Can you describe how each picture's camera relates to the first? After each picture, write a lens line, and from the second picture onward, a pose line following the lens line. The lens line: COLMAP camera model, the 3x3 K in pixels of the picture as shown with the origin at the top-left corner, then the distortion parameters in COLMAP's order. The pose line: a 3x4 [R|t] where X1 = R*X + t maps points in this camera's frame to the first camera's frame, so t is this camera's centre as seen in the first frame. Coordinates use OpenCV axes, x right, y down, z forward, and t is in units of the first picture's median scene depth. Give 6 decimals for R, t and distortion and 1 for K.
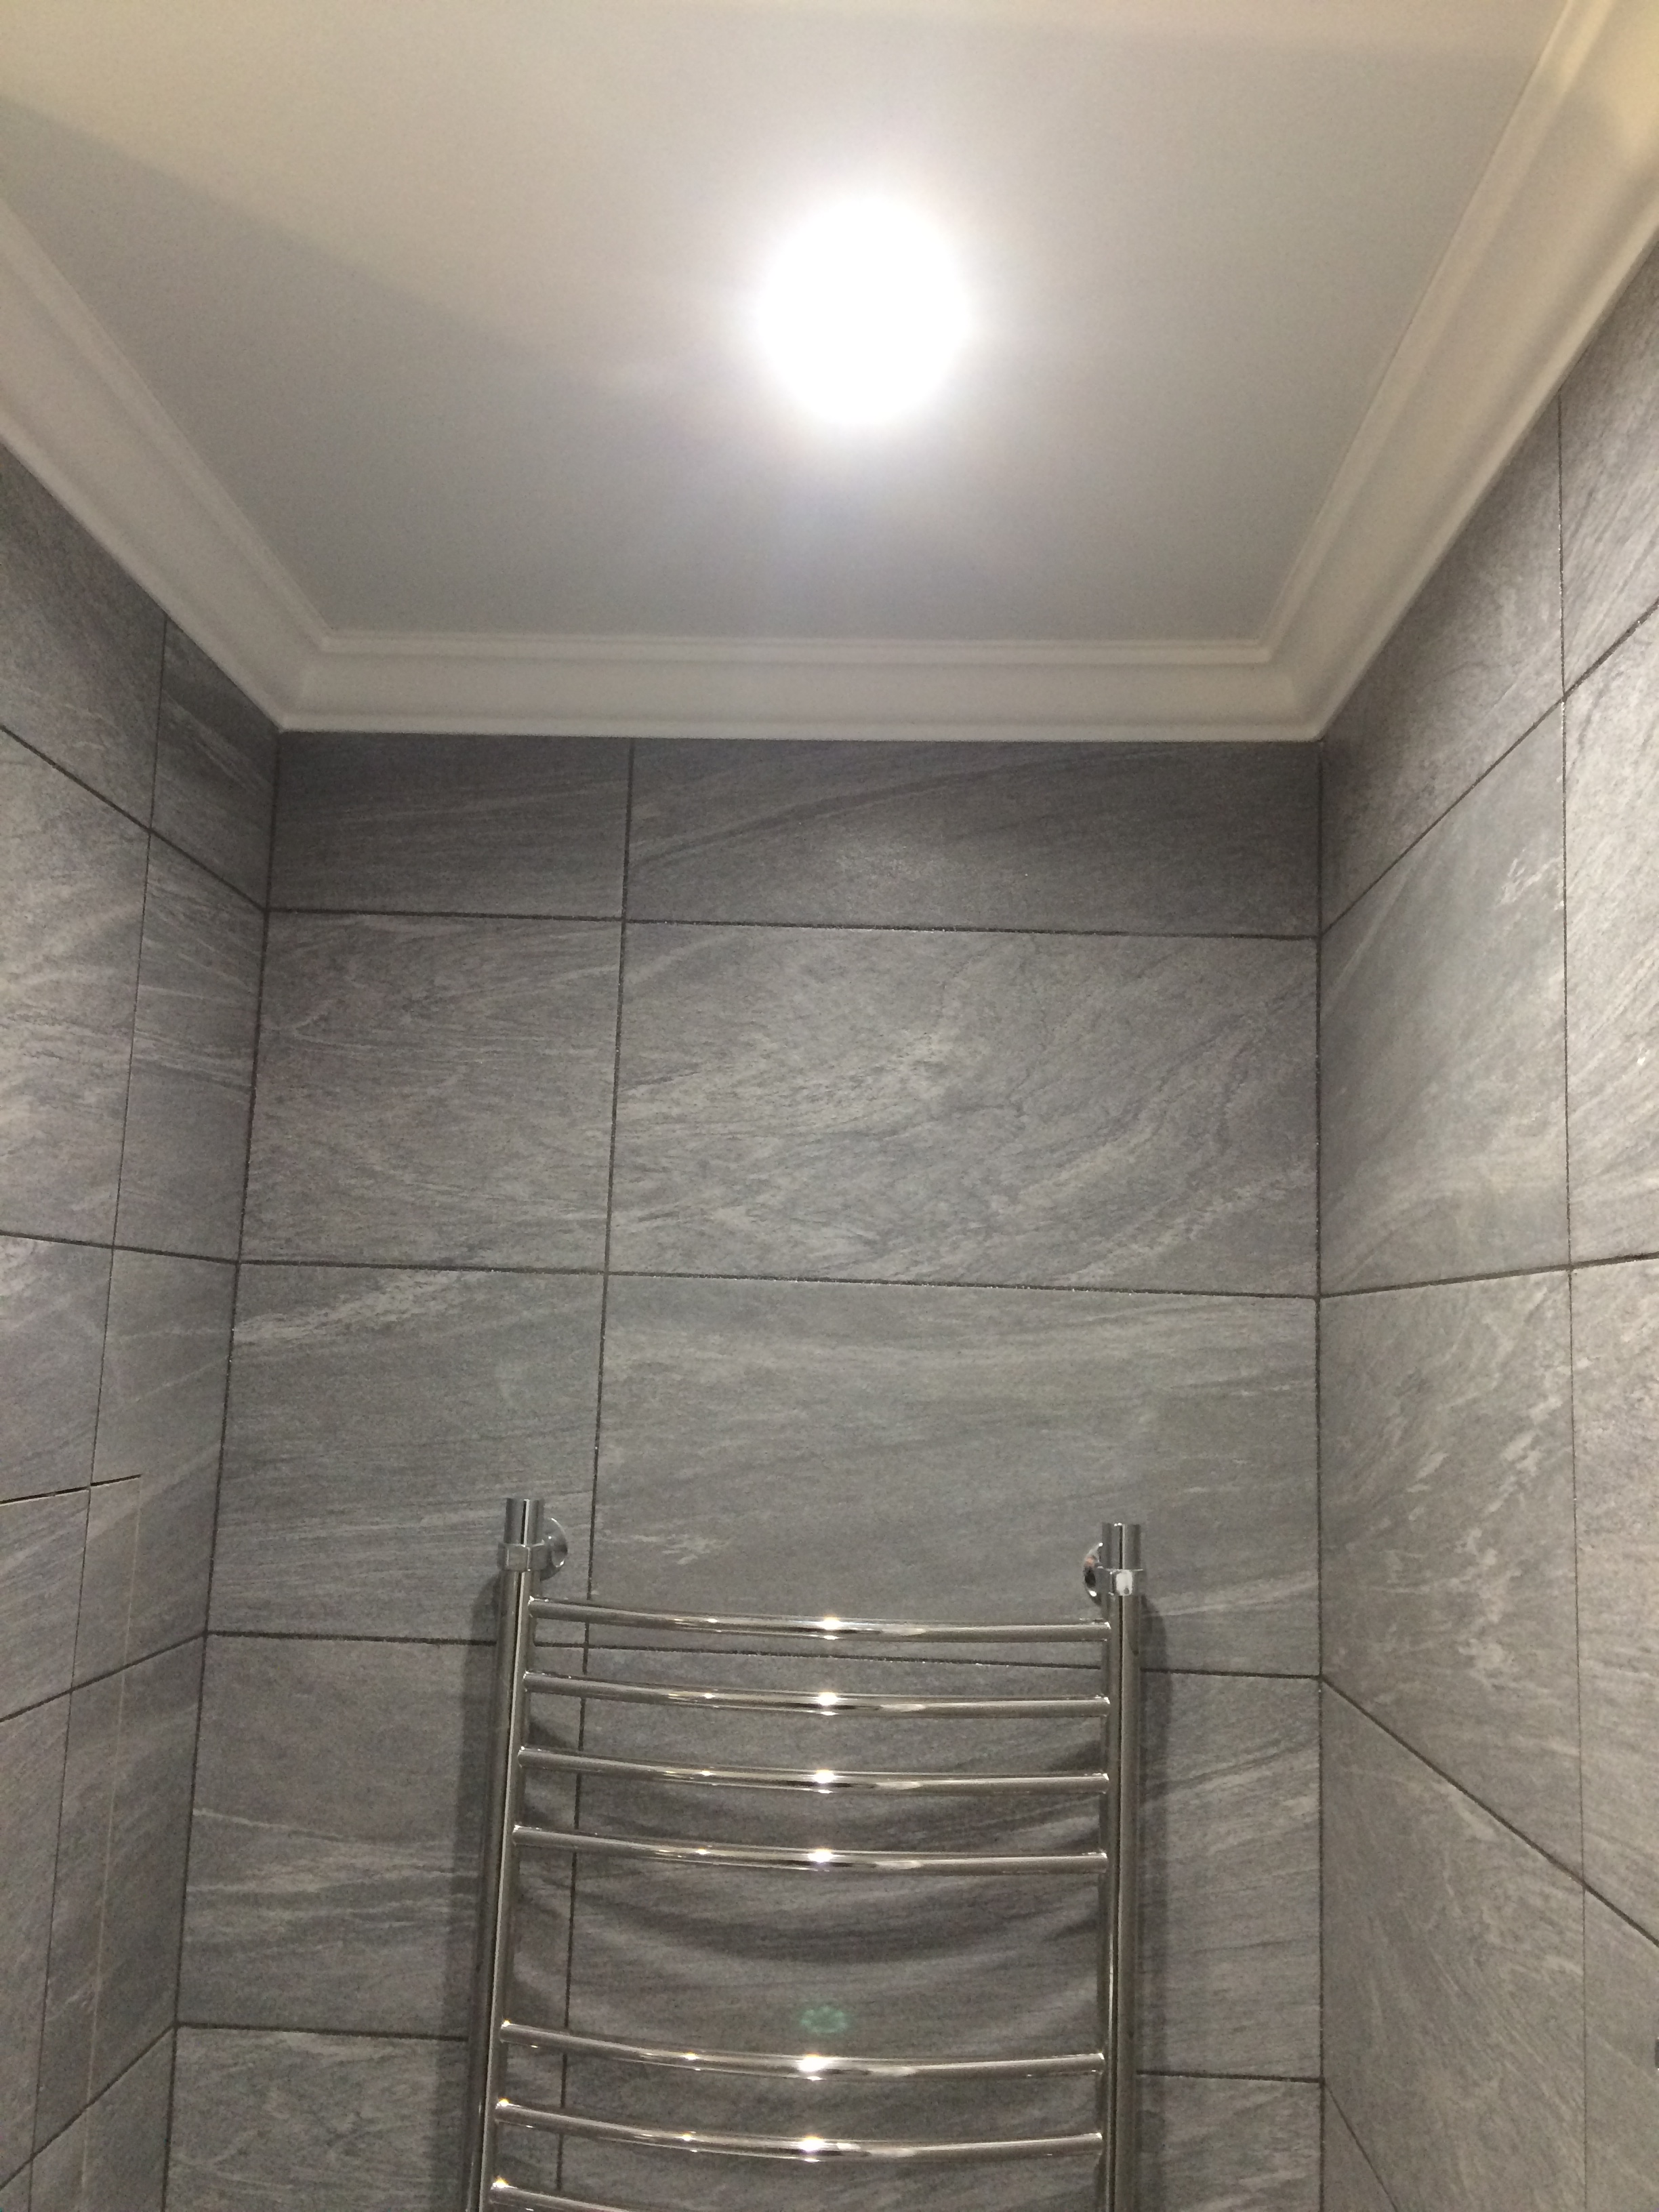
lens RADIAL K [[1865.2, 0, 829.7], [0, 1865.2, 1116.8], [0, 0, 1]] dist [0.097539, -0.154553]
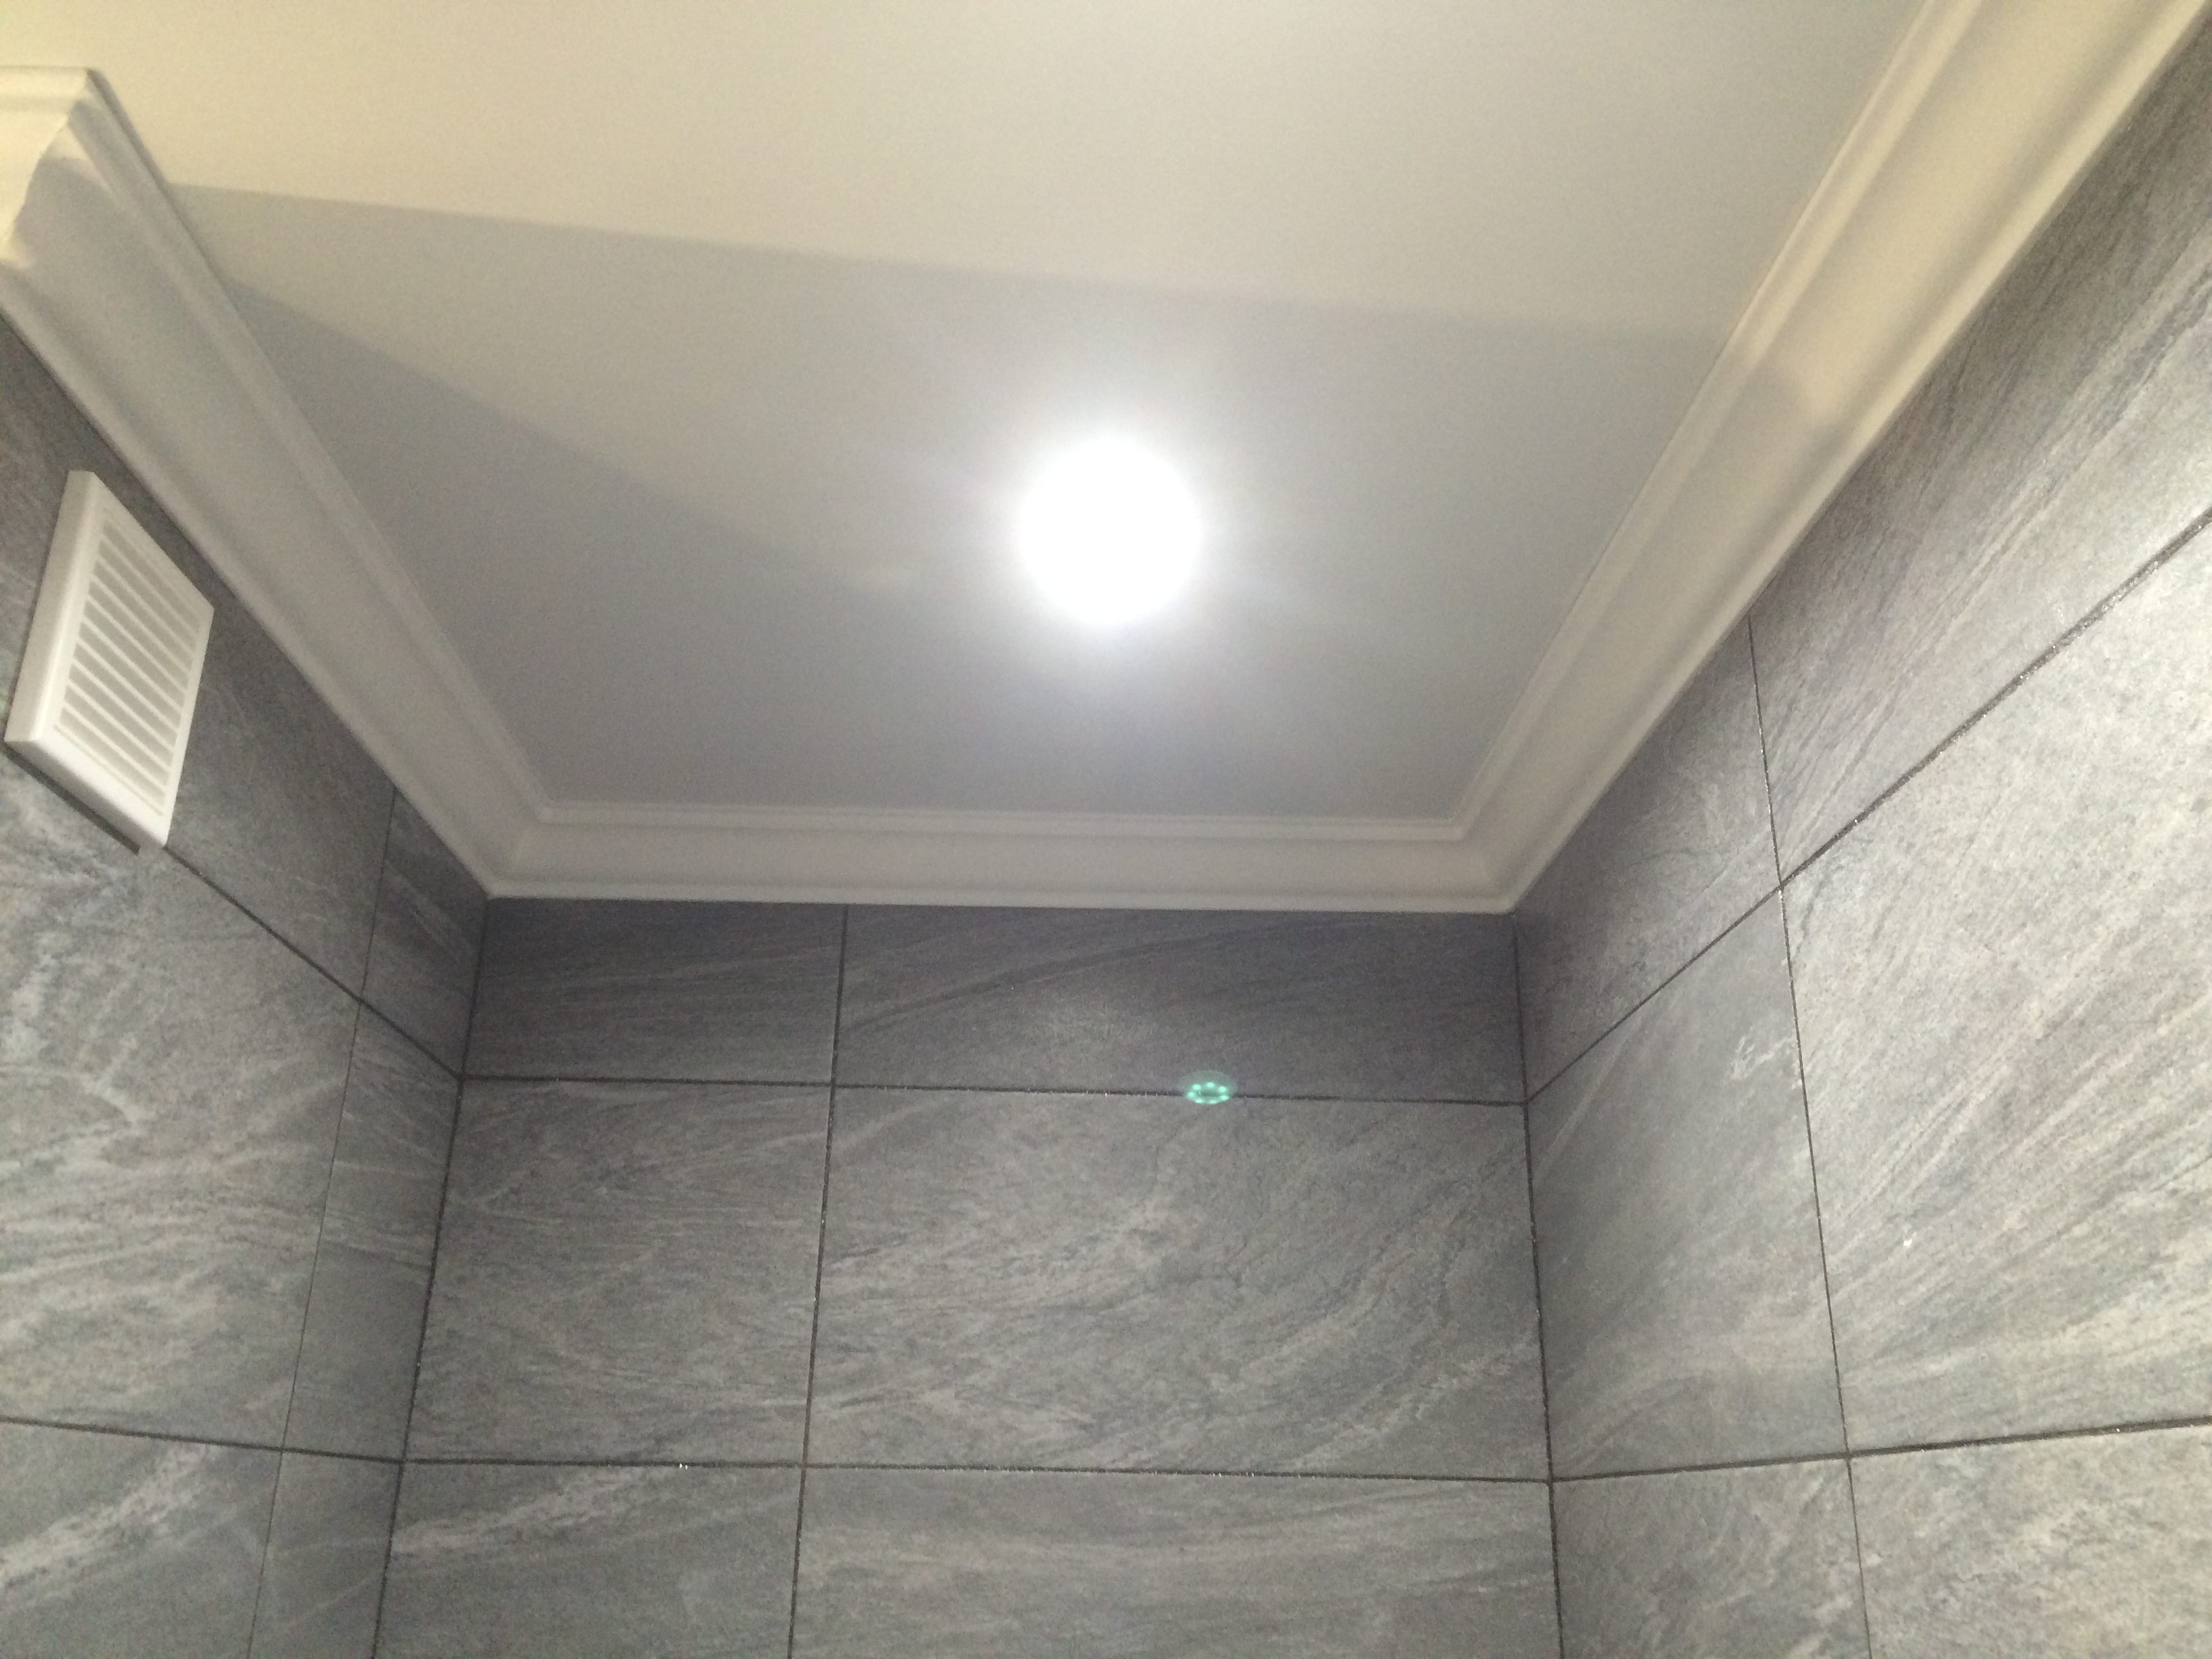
lens RADIAL K [[1865.2, 0, 1110.8], [0, 1865.2, 835.2], [0, 0, 1]] dist [0.097539, -0.154553]
pose [[0.996976, 0.009553, 0.077120, -0.044166], [0.008169, 0.974032, -0.226261, -0.009642], [-0.077279, 0.226207, 0.971009, 0.000325]]
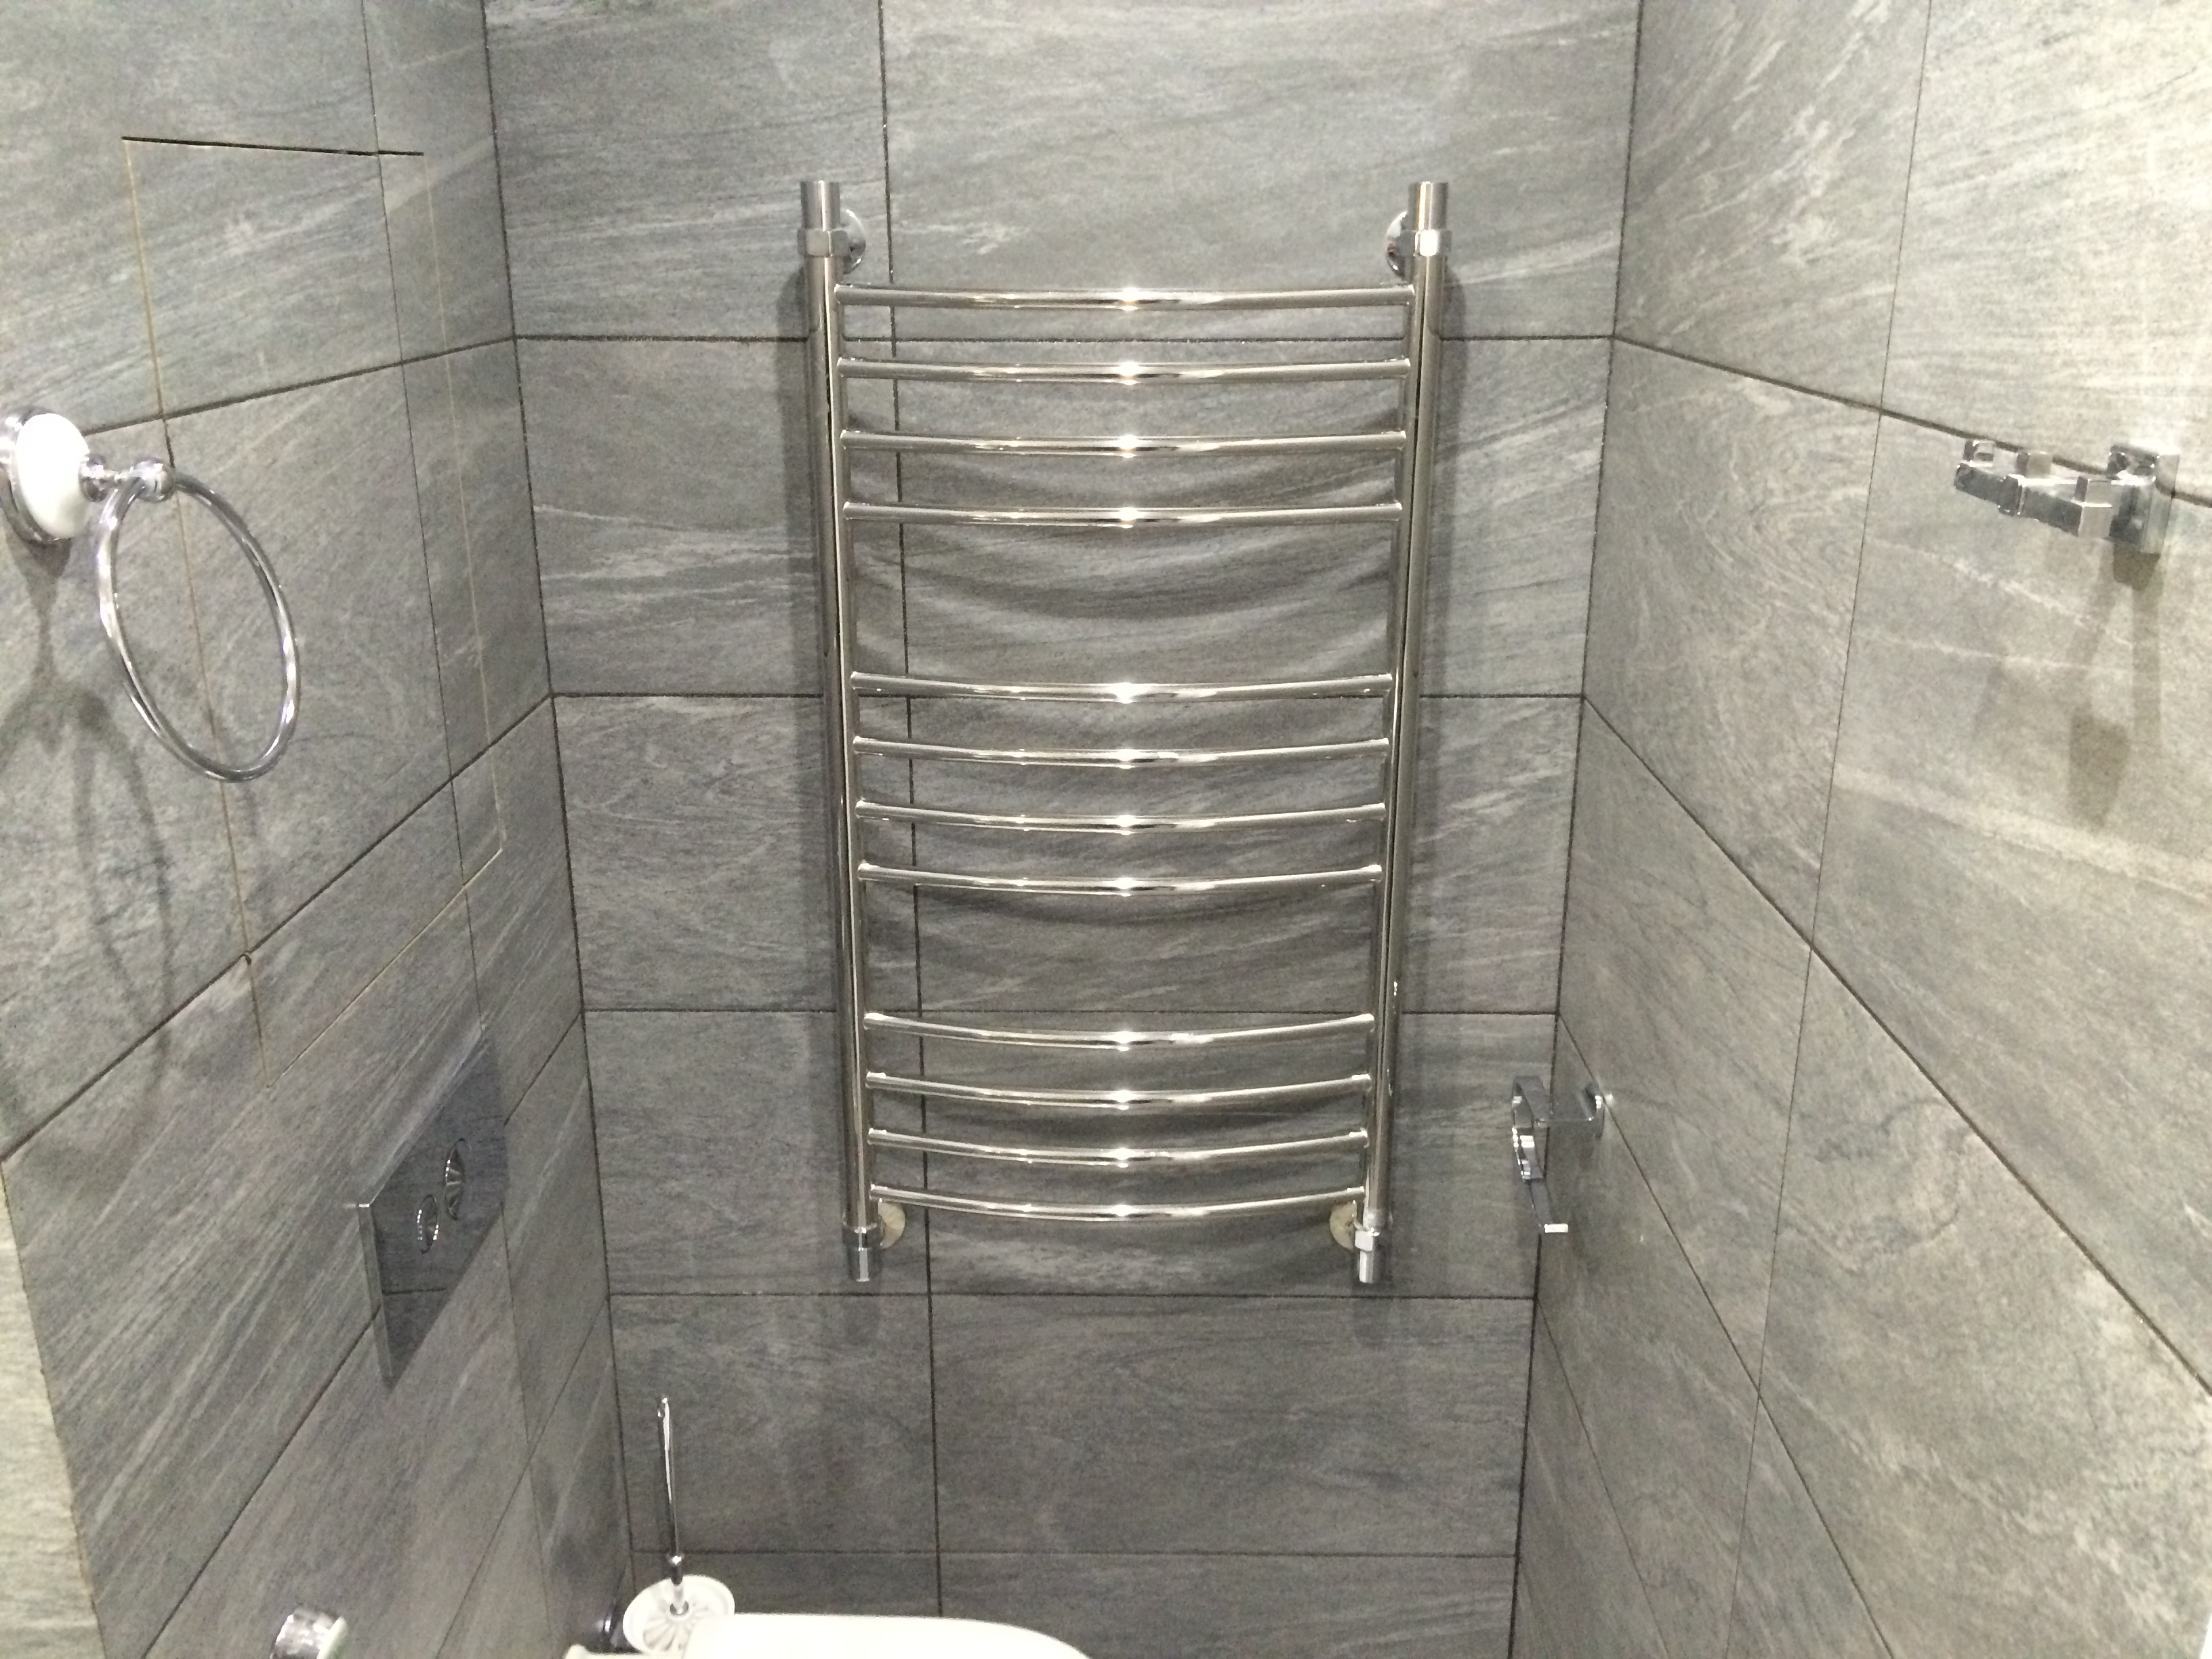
lens RADIAL K [[1865.2, 0, 1110.8], [0, 1865.2, 835.2], [0, 0, 1]] dist [0.097539, -0.154553]
pose [[0.999101, -0.040711, 0.011850, -0.036015], [0.031581, 0.900979, 0.432712, 0.089265], [-0.028293, -0.431949, 0.901454, -0.033128]]
